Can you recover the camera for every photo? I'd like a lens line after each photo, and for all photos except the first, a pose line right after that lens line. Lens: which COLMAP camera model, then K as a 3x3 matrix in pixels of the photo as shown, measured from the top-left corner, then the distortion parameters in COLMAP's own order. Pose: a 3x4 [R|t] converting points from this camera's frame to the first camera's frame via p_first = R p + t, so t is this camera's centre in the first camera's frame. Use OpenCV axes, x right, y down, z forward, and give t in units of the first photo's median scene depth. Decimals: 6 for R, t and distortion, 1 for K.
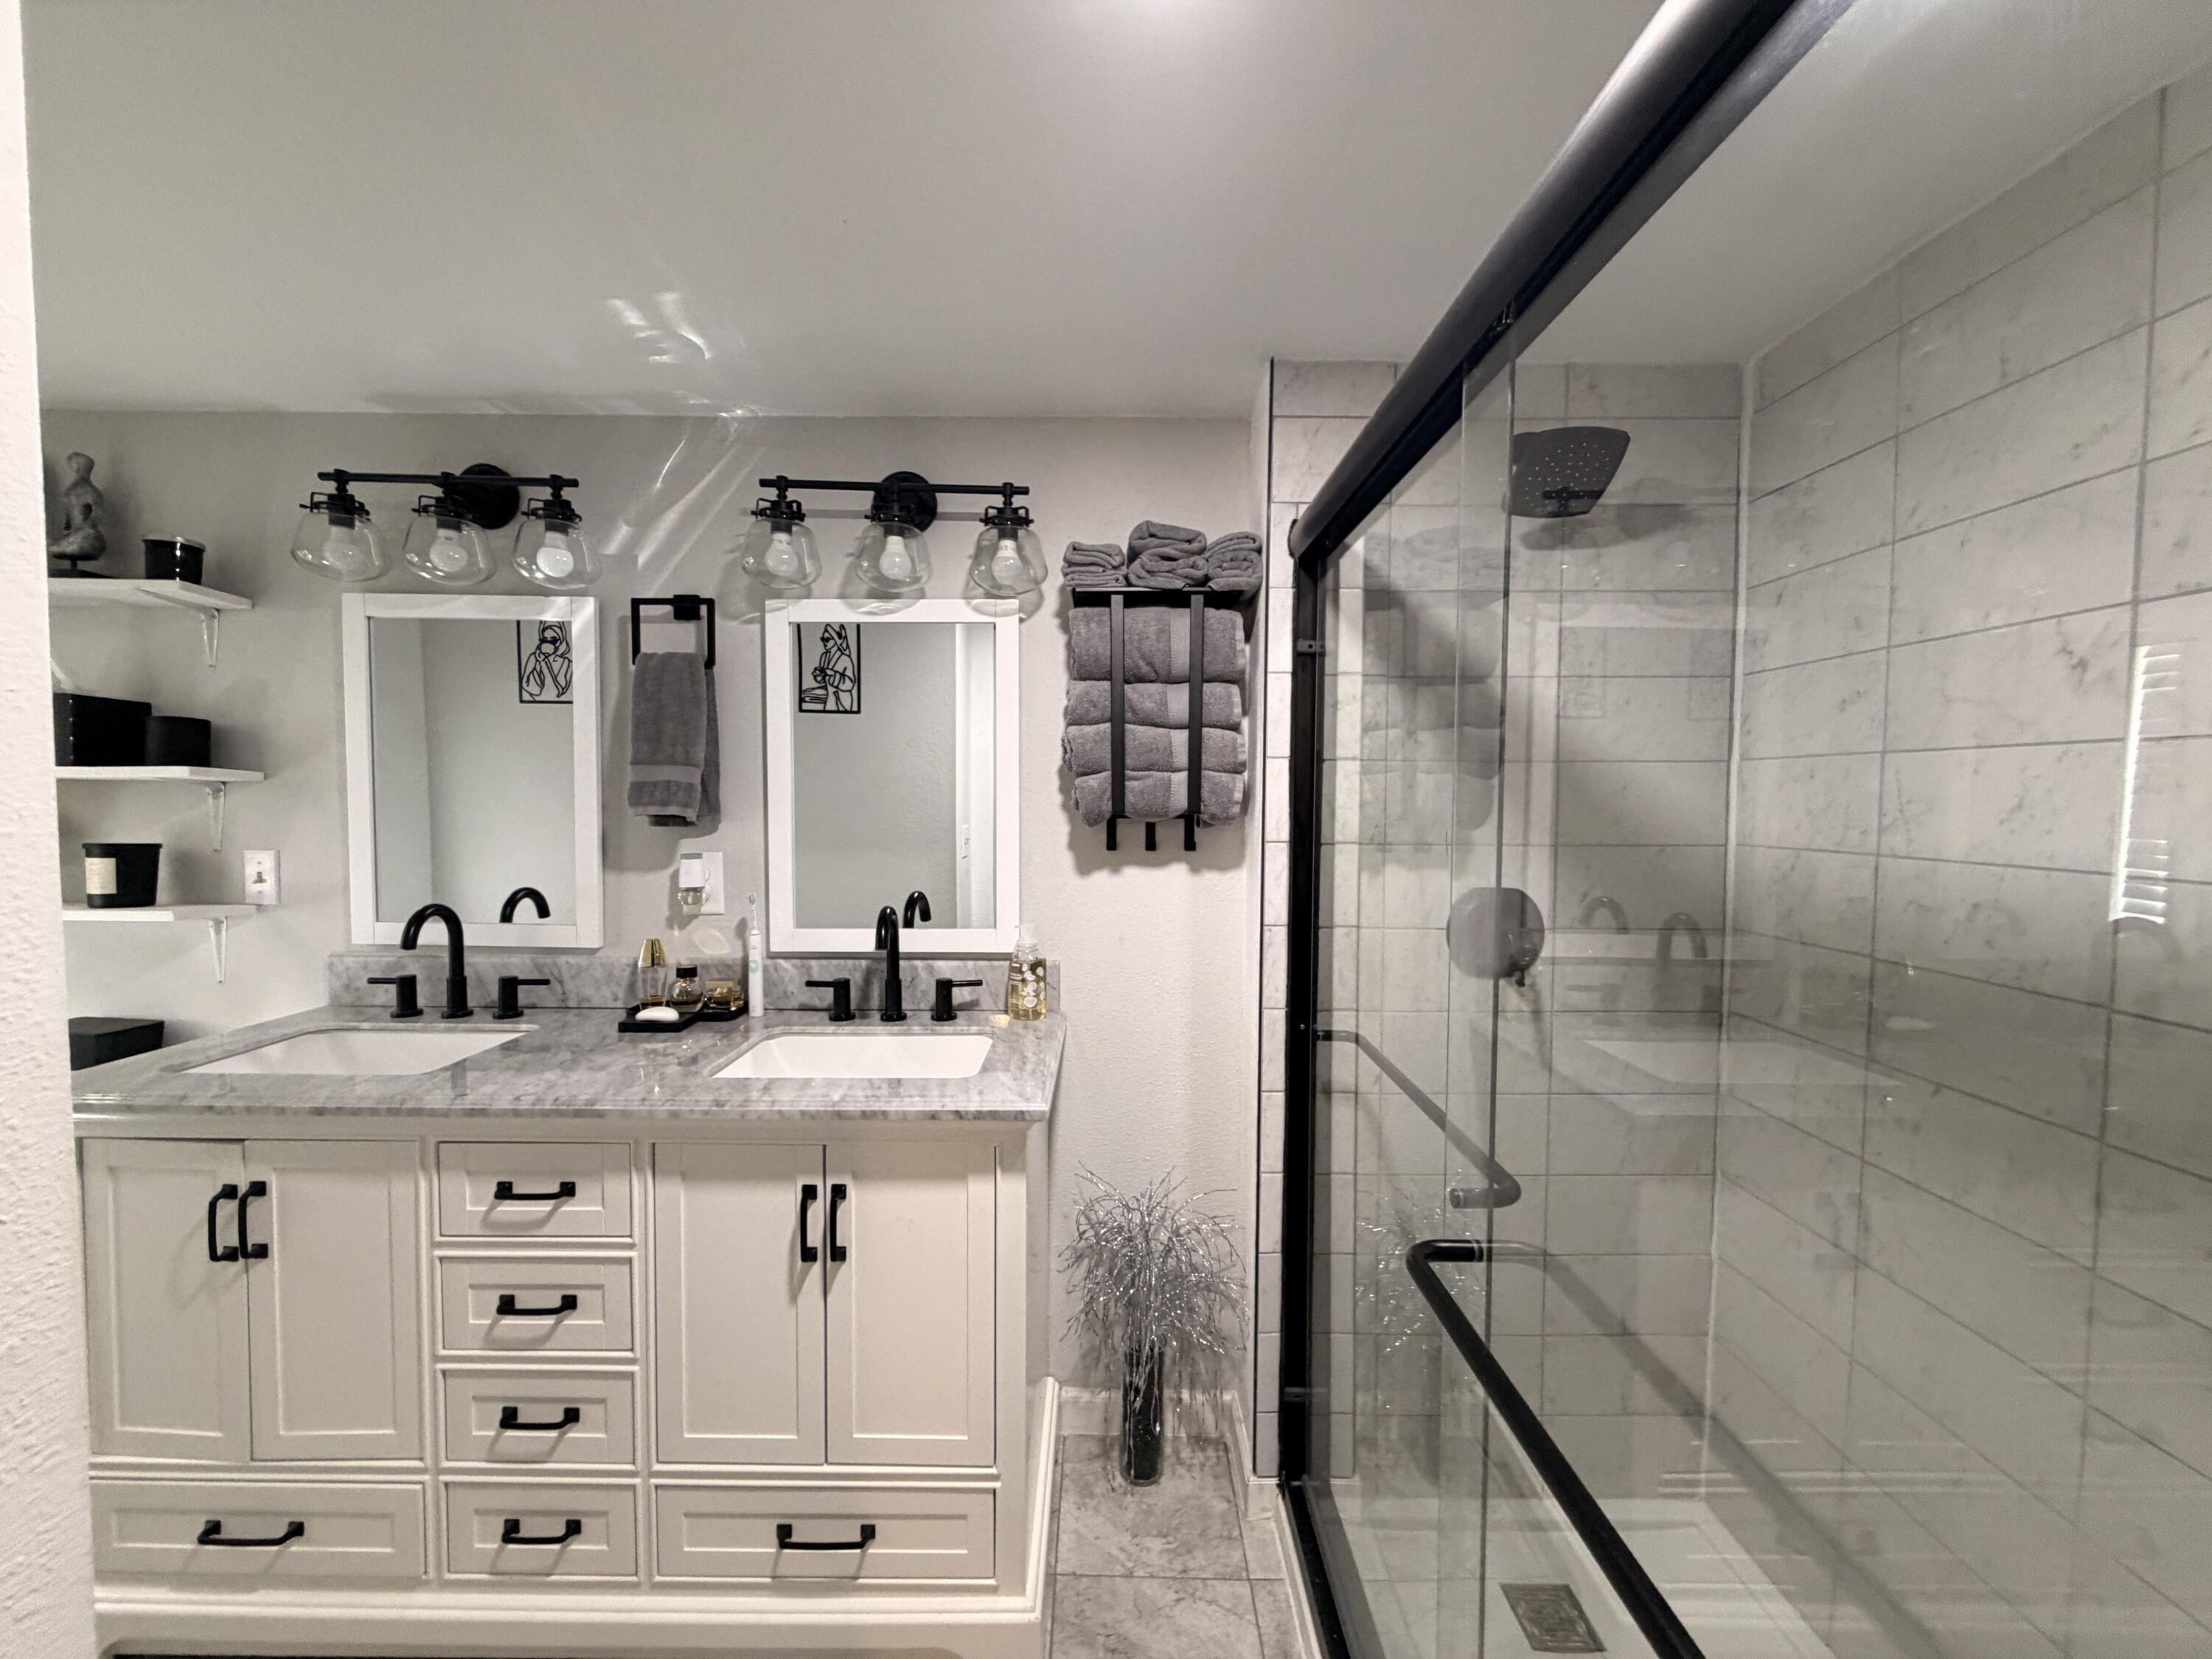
lens RADIAL K [[871.6, 0, 1106.0], [0, 871.6, 829.5], [0, 0, 1]] dist [-0.000180, 0.000144]
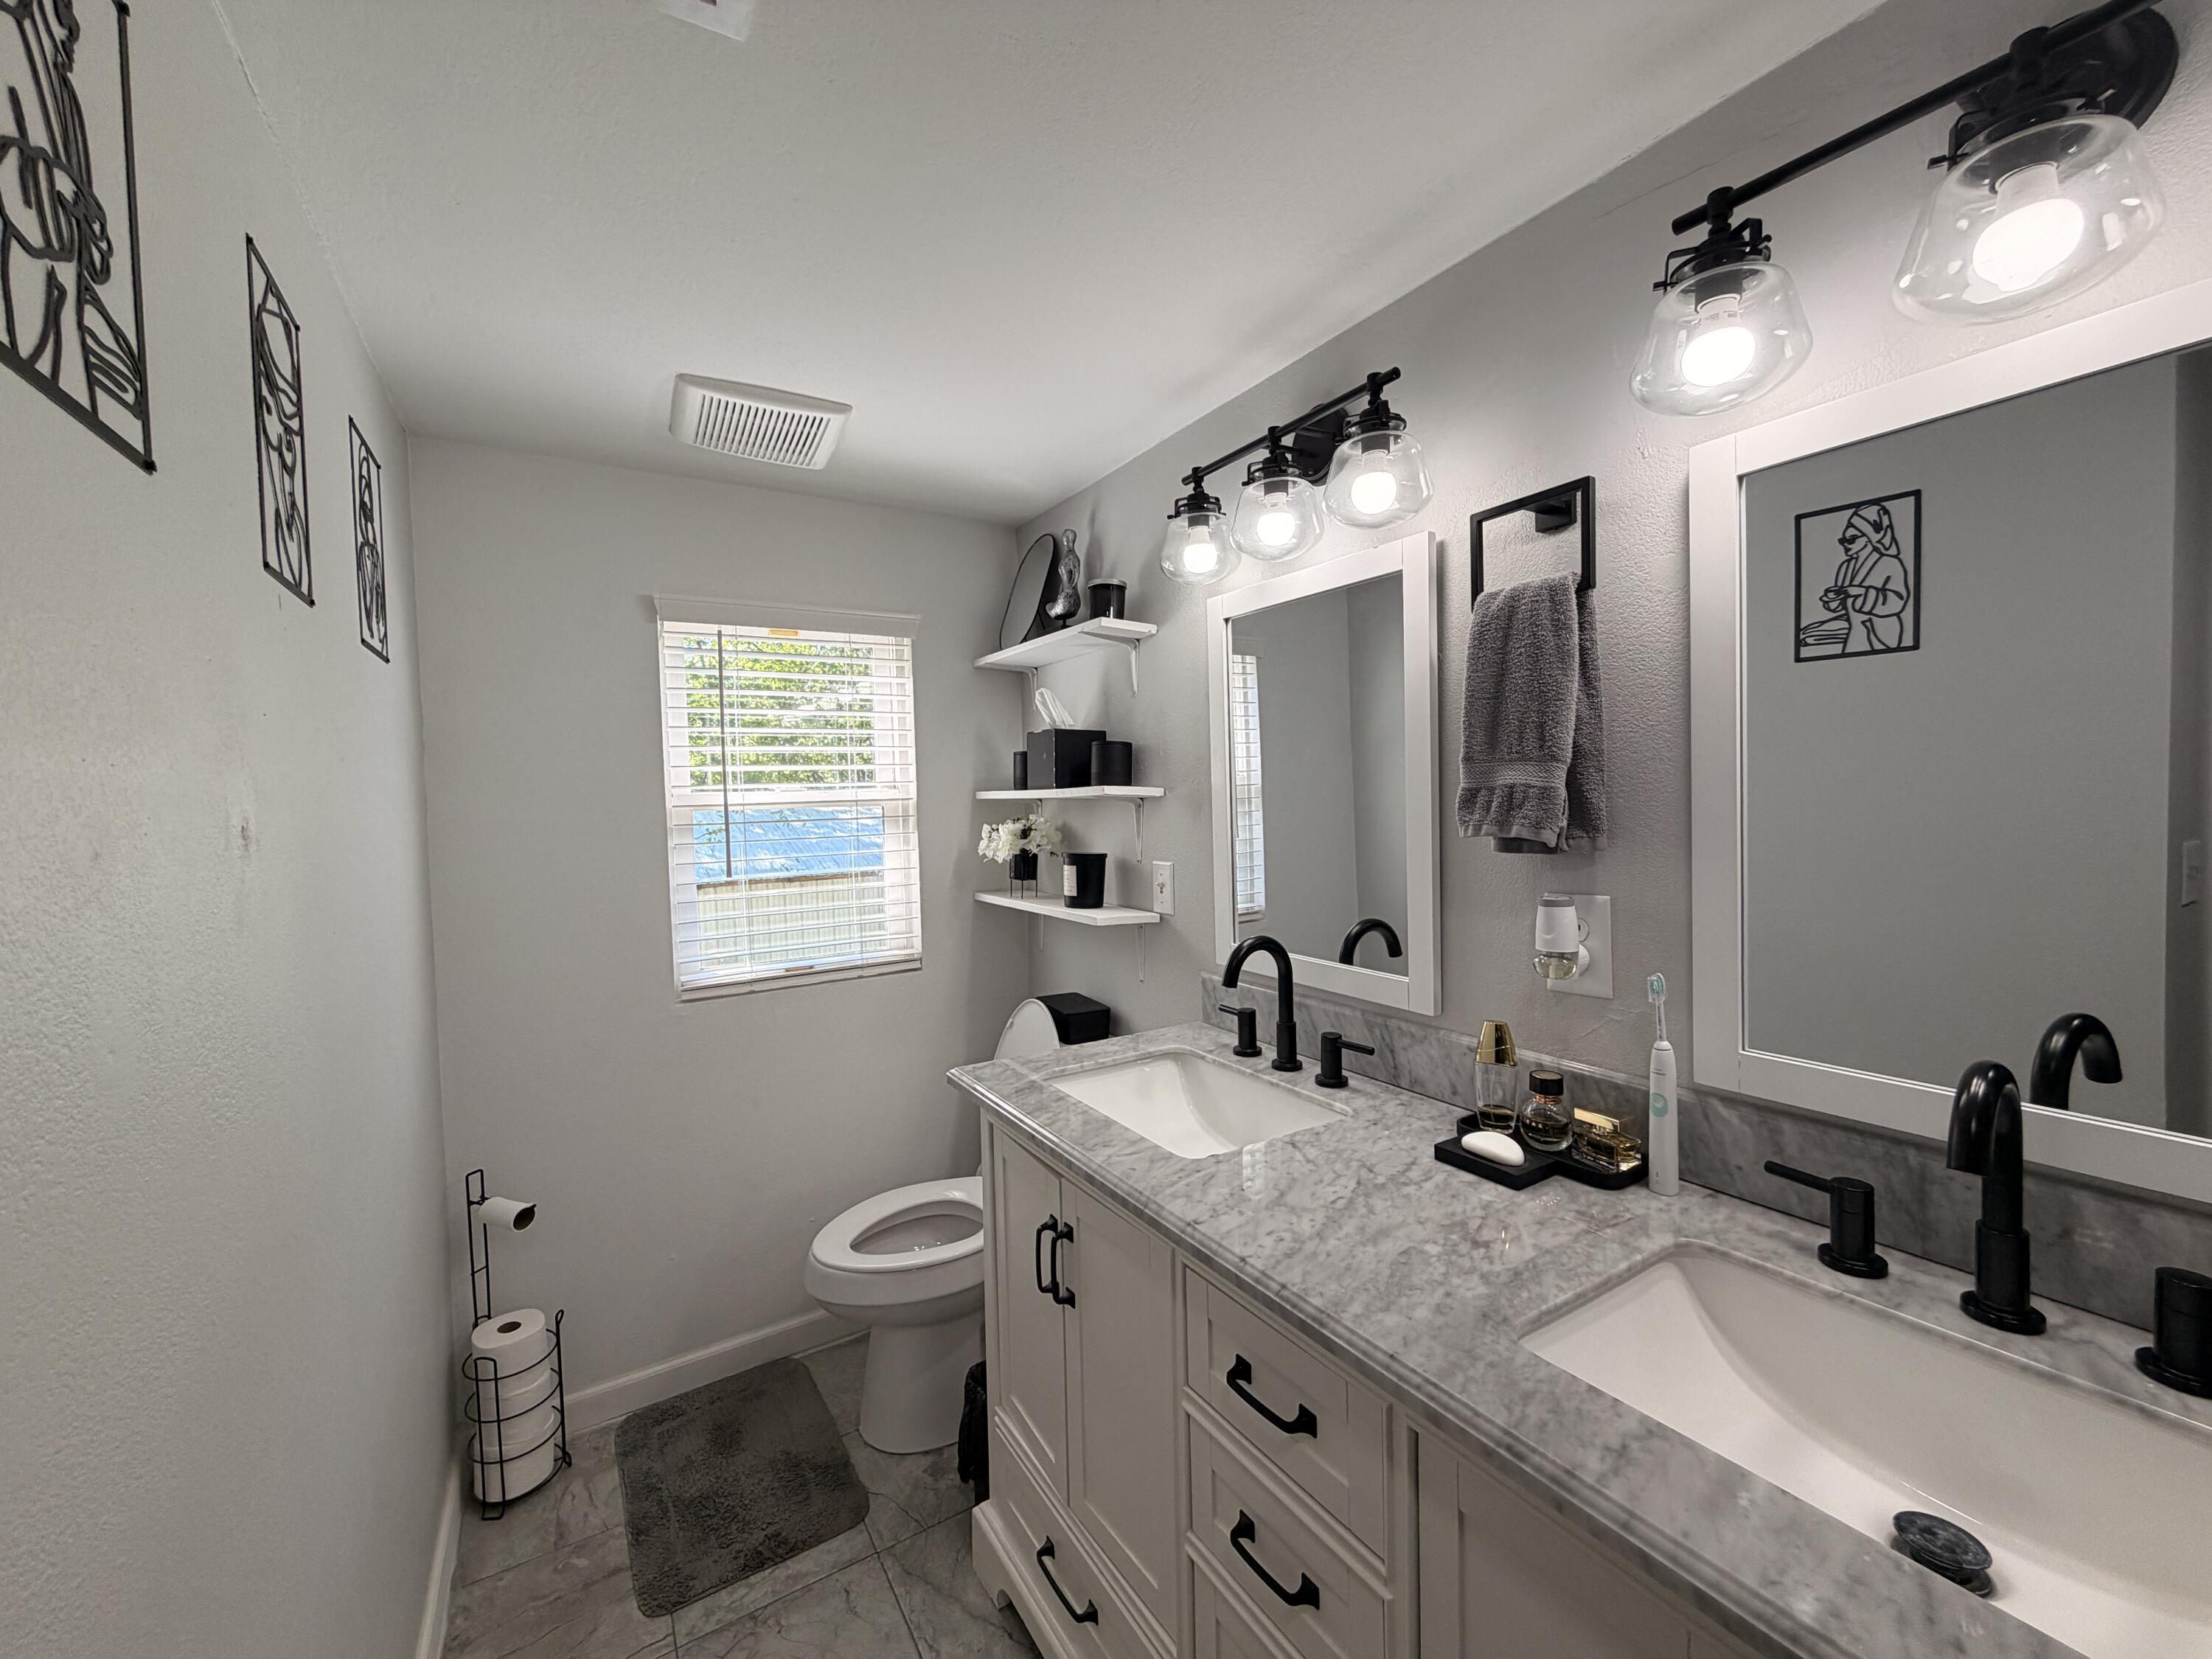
lens RADIAL K [[871.6, 0, 1106.0], [0, 871.6, 829.5], [0, 0, 1]] dist [-0.000180, 0.000144]
pose [[0.516025, 0.012034, -0.856489, -0.108754], [-0.004951, 0.999927, 0.011066, -0.027418], [0.856559, -0.001470, 0.516046, 0.409054]]
